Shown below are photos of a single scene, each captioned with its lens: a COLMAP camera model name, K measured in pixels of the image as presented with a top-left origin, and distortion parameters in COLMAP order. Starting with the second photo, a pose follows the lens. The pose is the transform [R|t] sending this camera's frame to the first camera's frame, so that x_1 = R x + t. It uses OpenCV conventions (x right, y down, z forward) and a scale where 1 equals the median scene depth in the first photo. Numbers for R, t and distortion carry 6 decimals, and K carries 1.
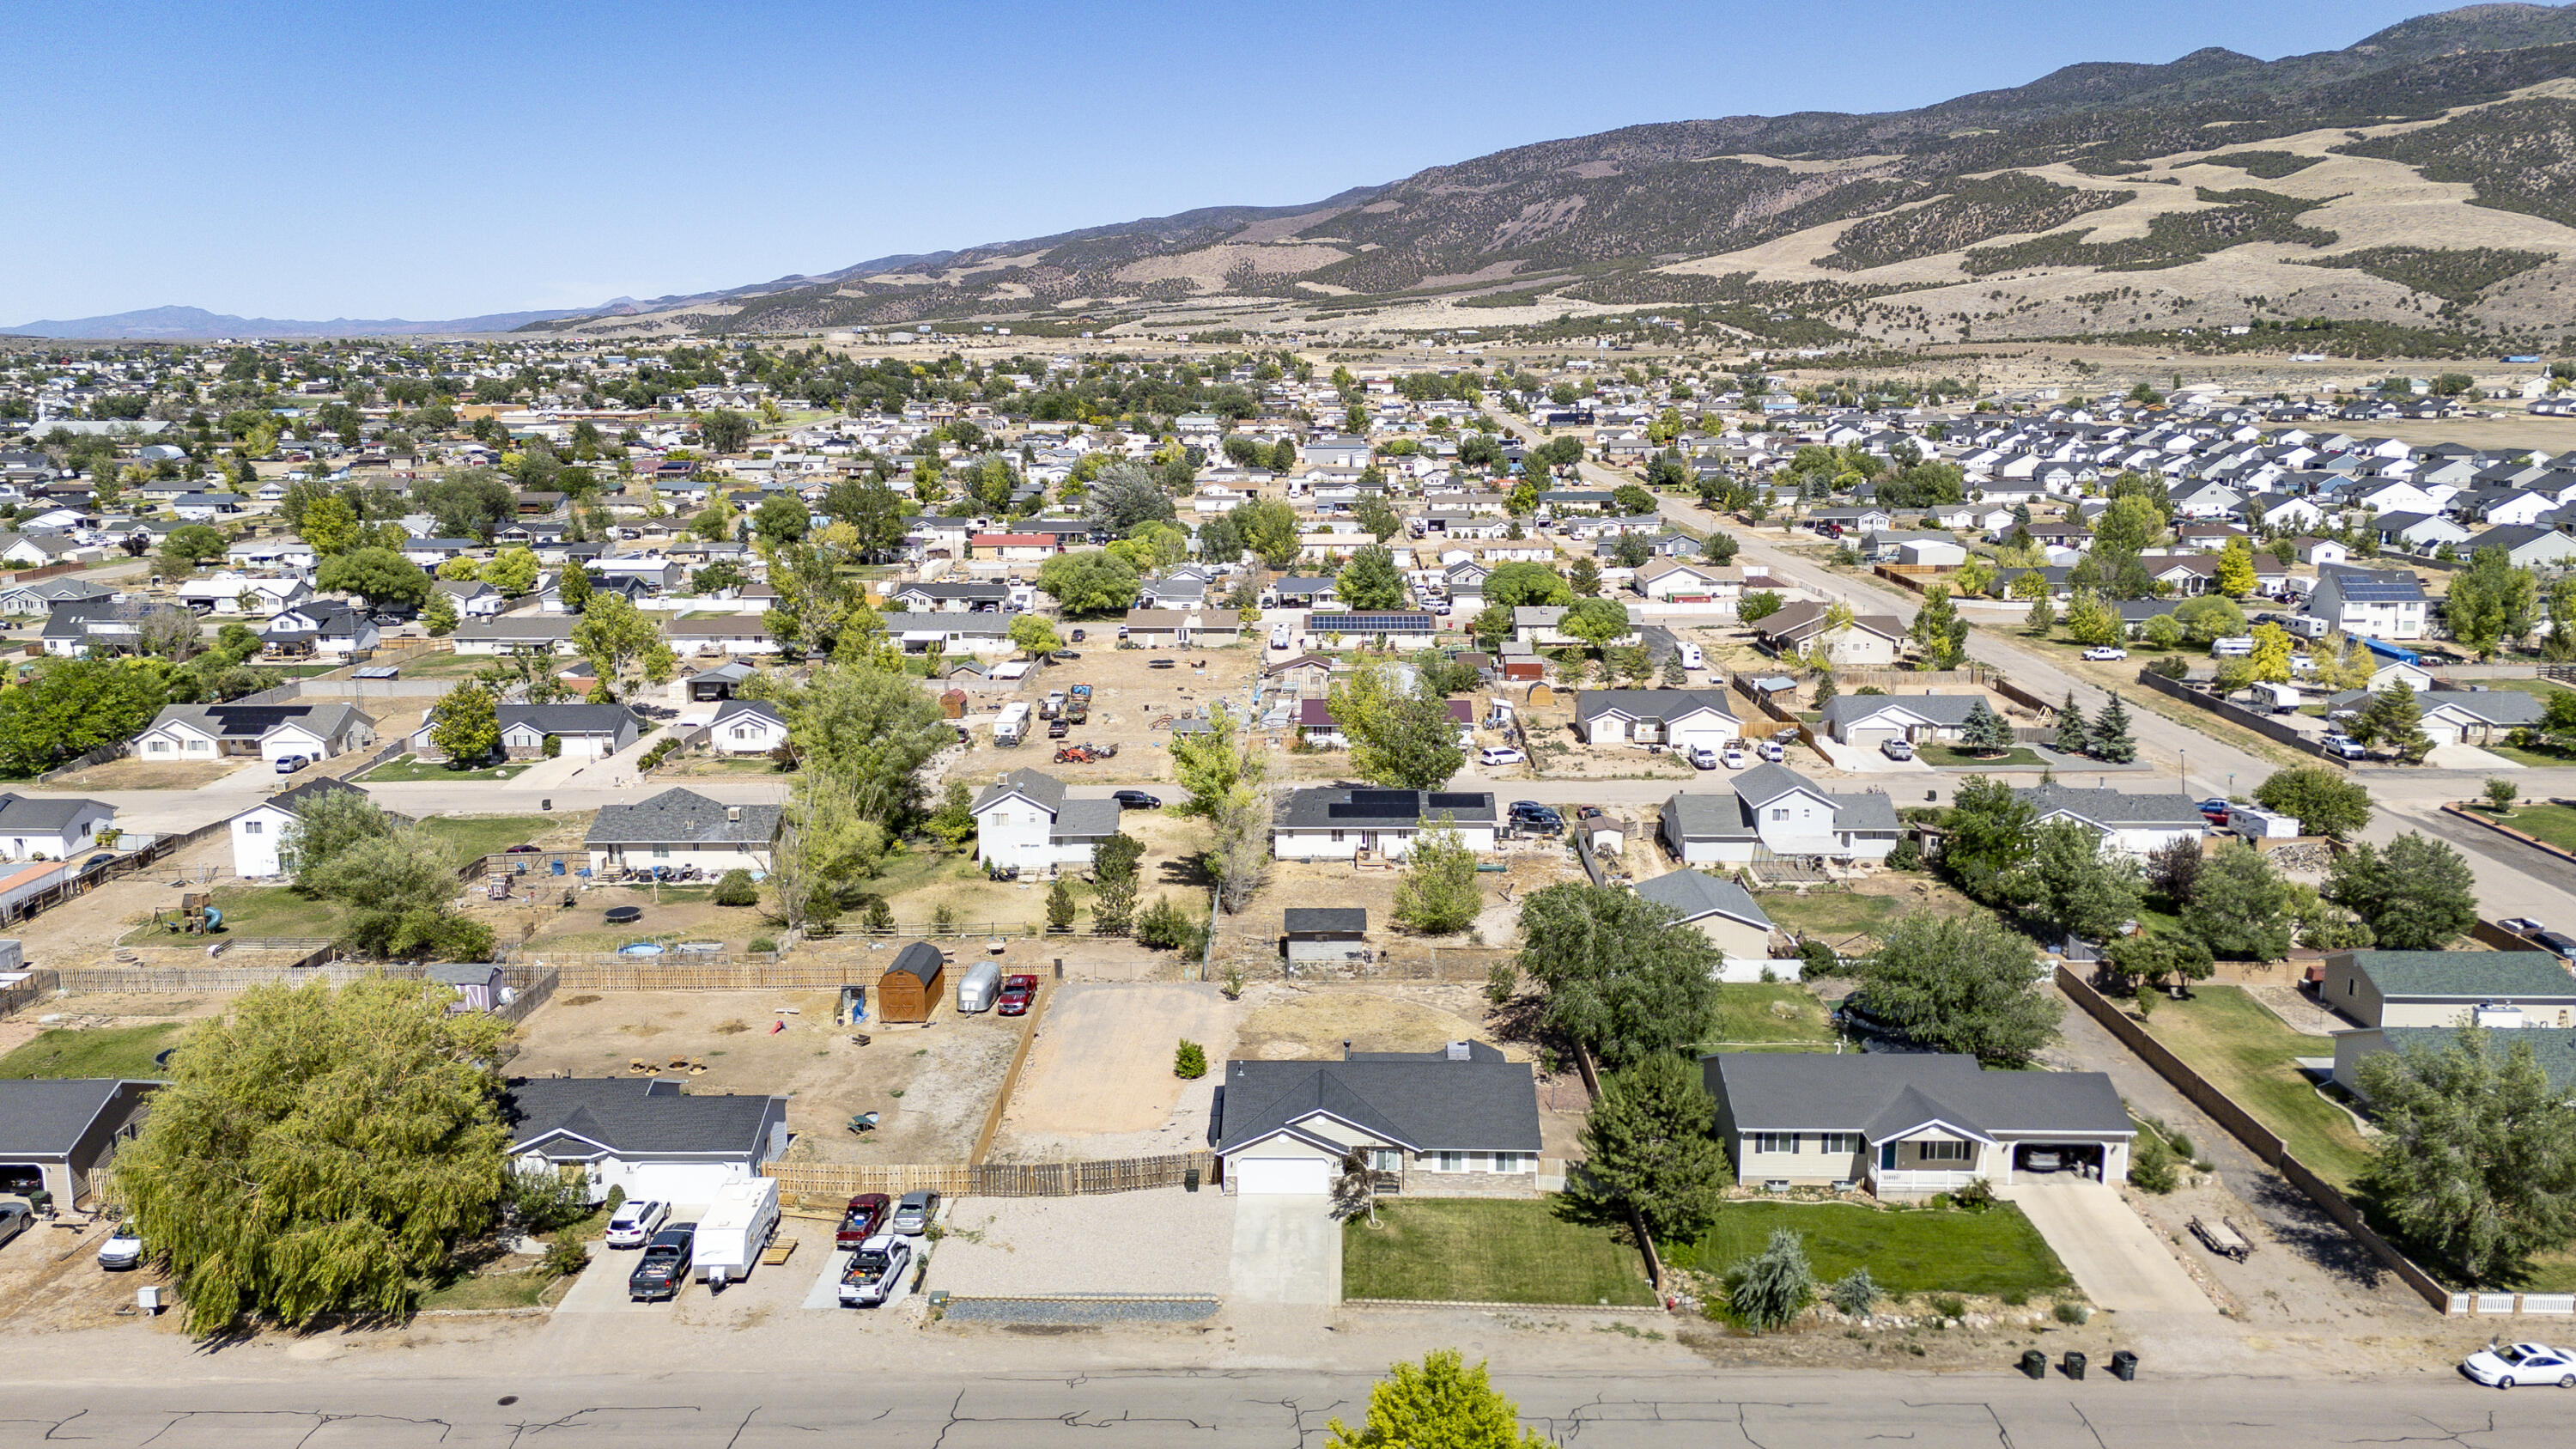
lens RADIAL K [[1892.0, 0, 1295.5], [0, 1892.0, 721.2], [0, 0, 1]] dist [0.076307, -0.067052]
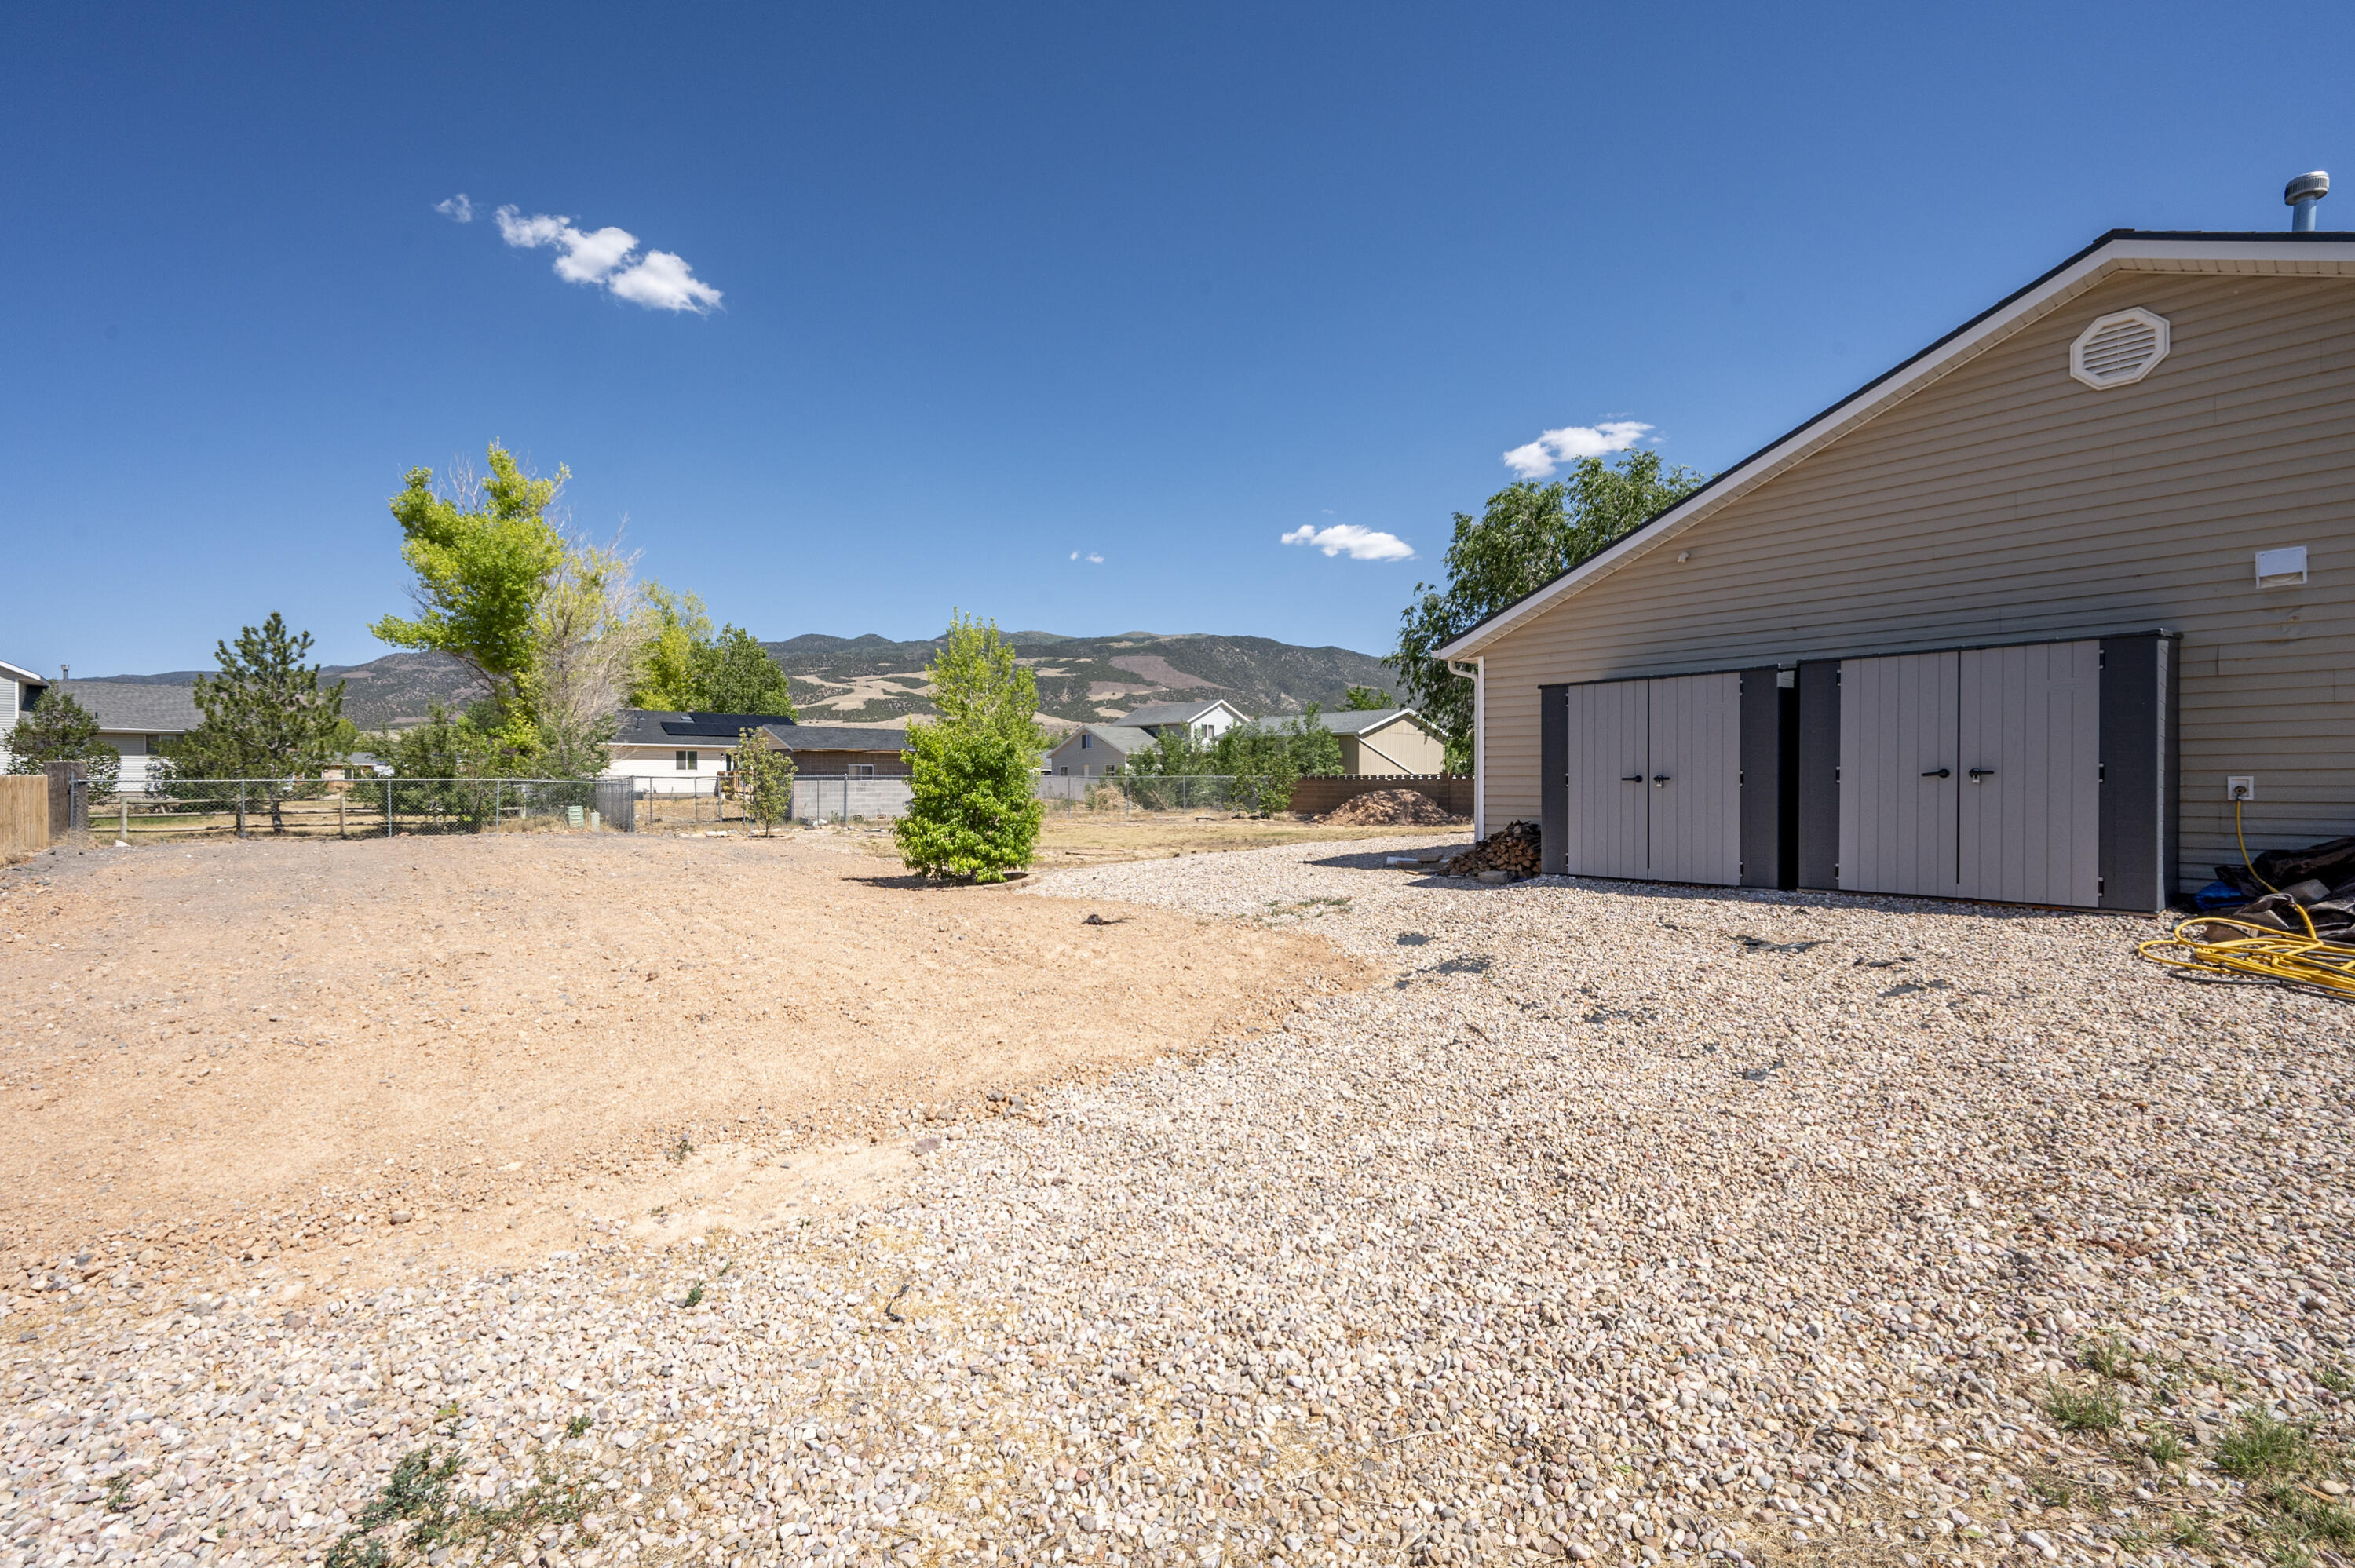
lens RADIAL K [[989.3, 0, 1201.1], [0, 989.3, 791.8], [0, 0, 1]] dist [-0.009227, 0.000049]
pose [[0.727156, -0.002979, 0.686466, -0.064831], [0.126680, 0.983399, -0.129921, 0.107719], [-0.674683, 0.181434, 0.715461, 0.490841]]
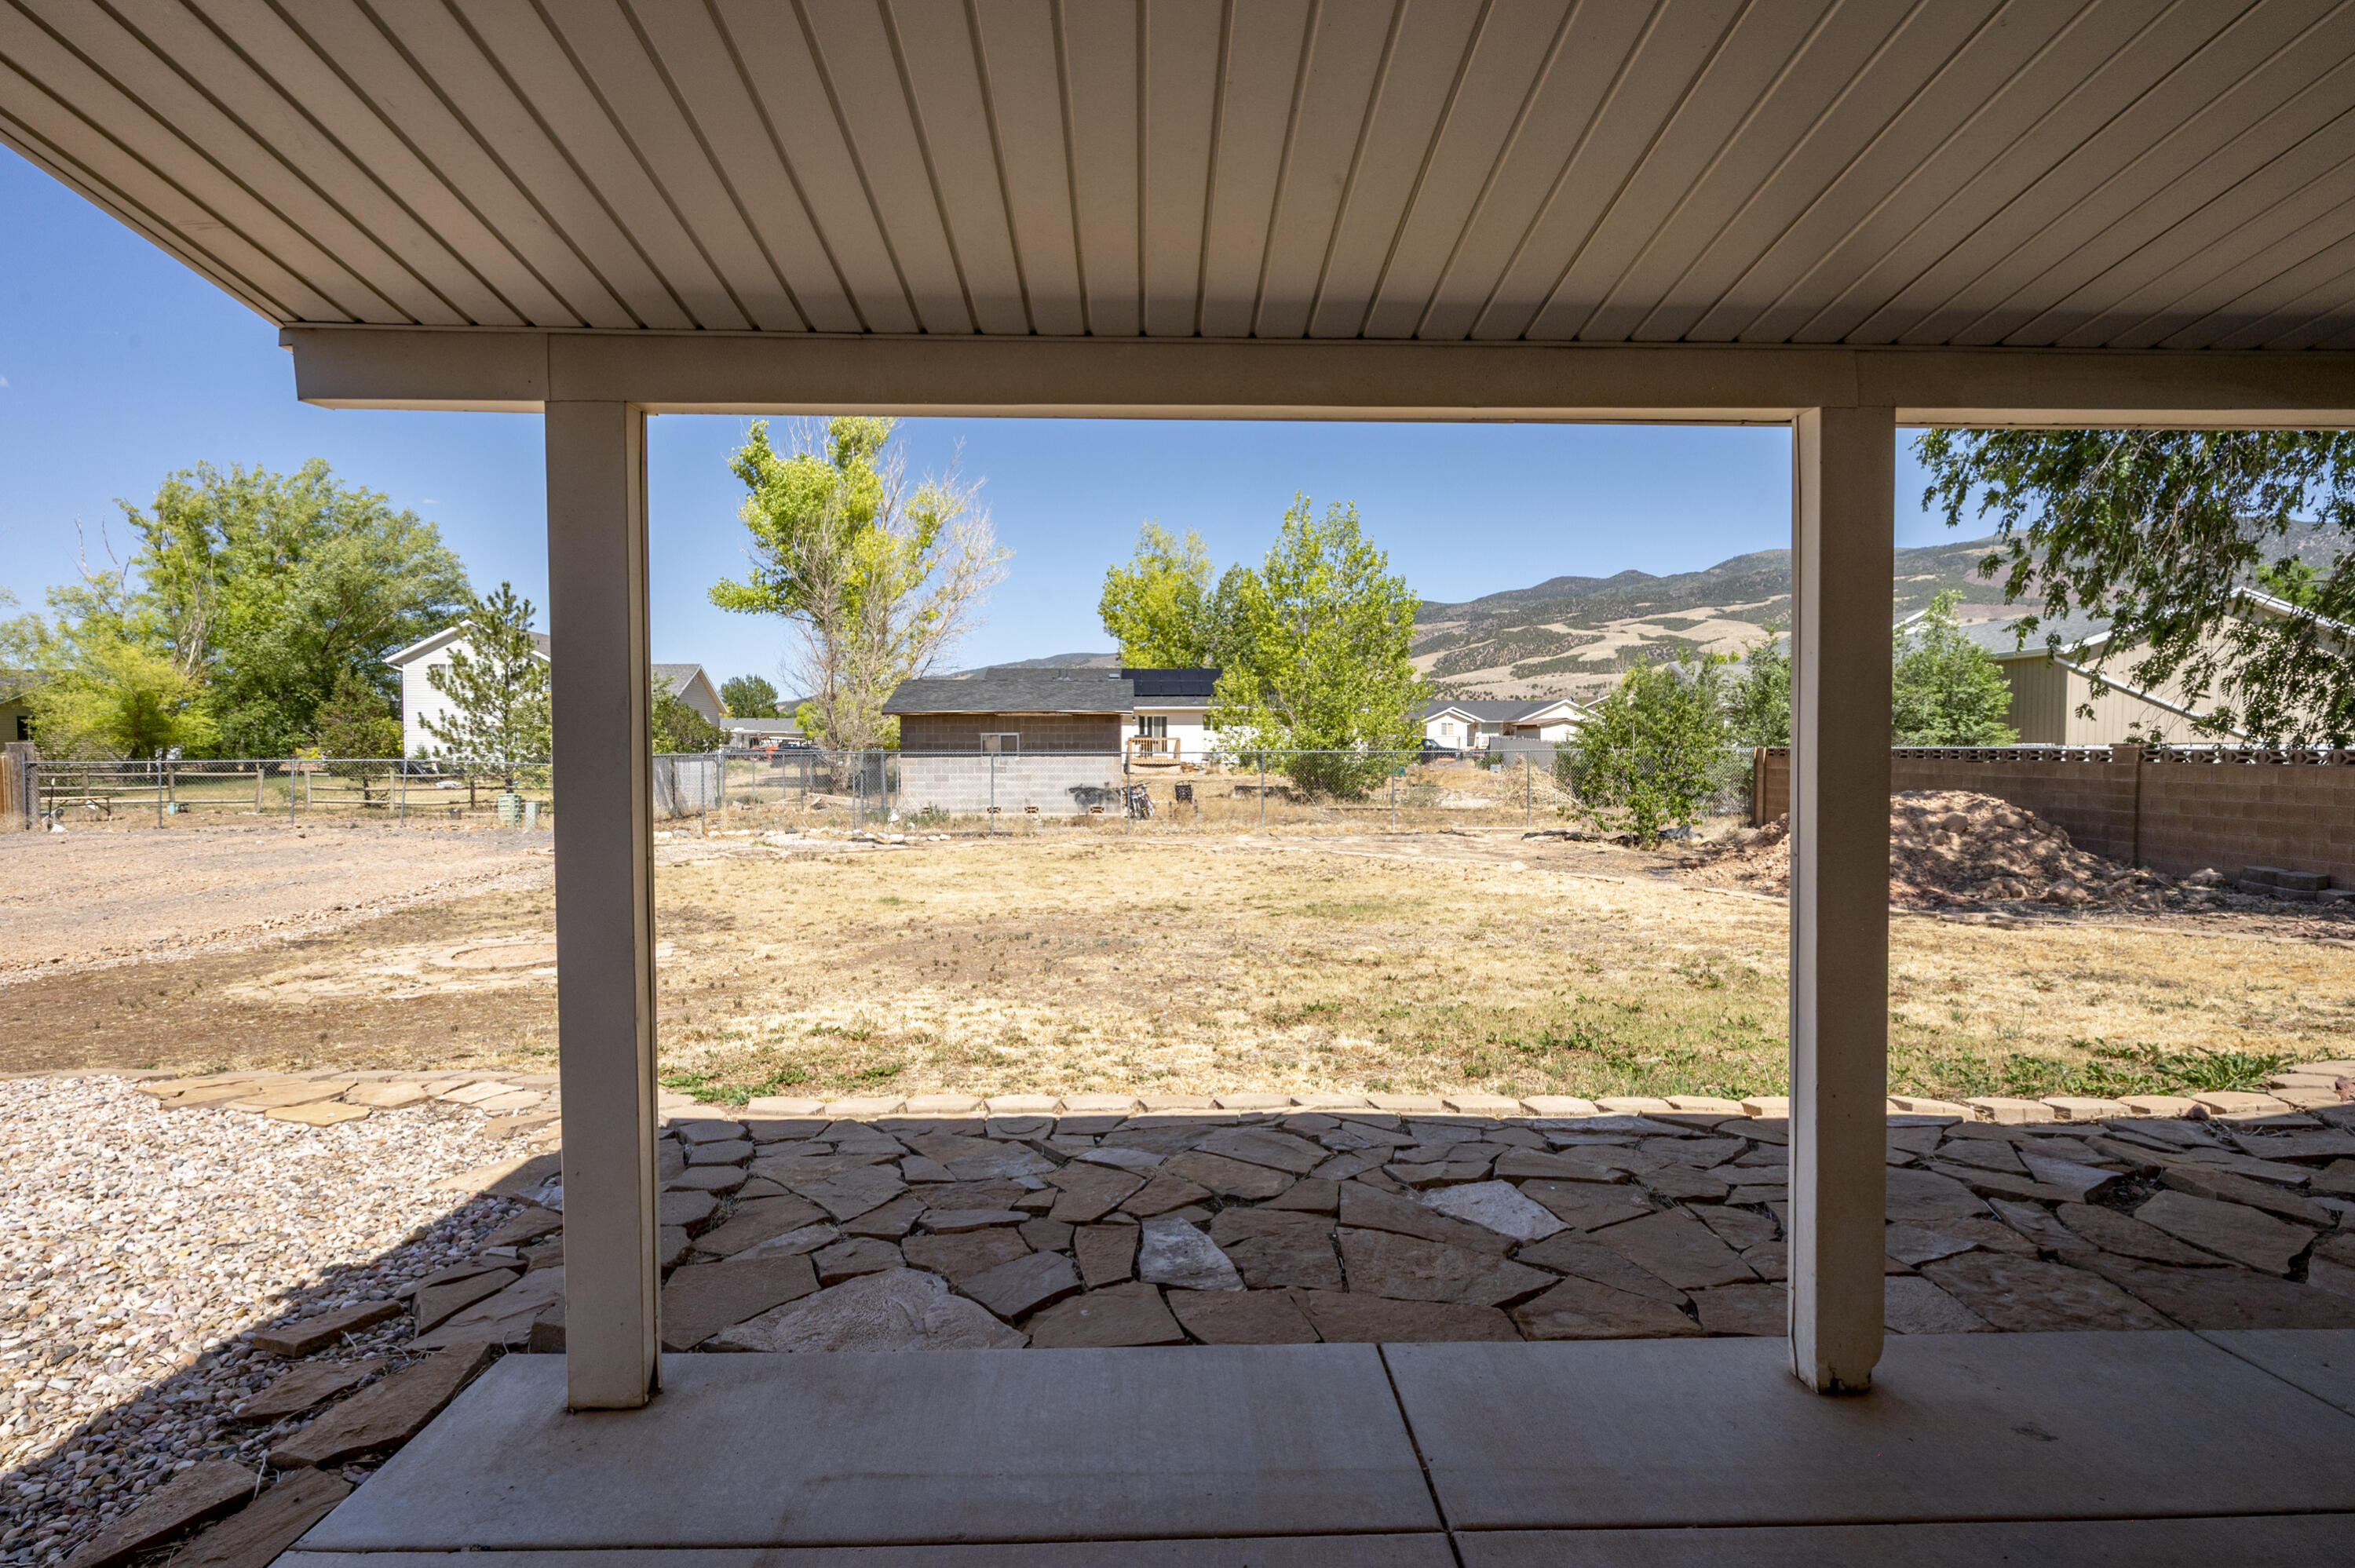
lens RADIAL K [[1125.3, 0, 1179.6], [0, 1125.3, 779.2], [0, 0, 1]] dist [0.001494, 0.000172]
pose [[0.998544, 0.002897, 0.053871, 0.022718], [0.005589, 0.987628, -0.156714, 0.099467], [-0.053658, 0.156787, 0.986174, 0.521750]]
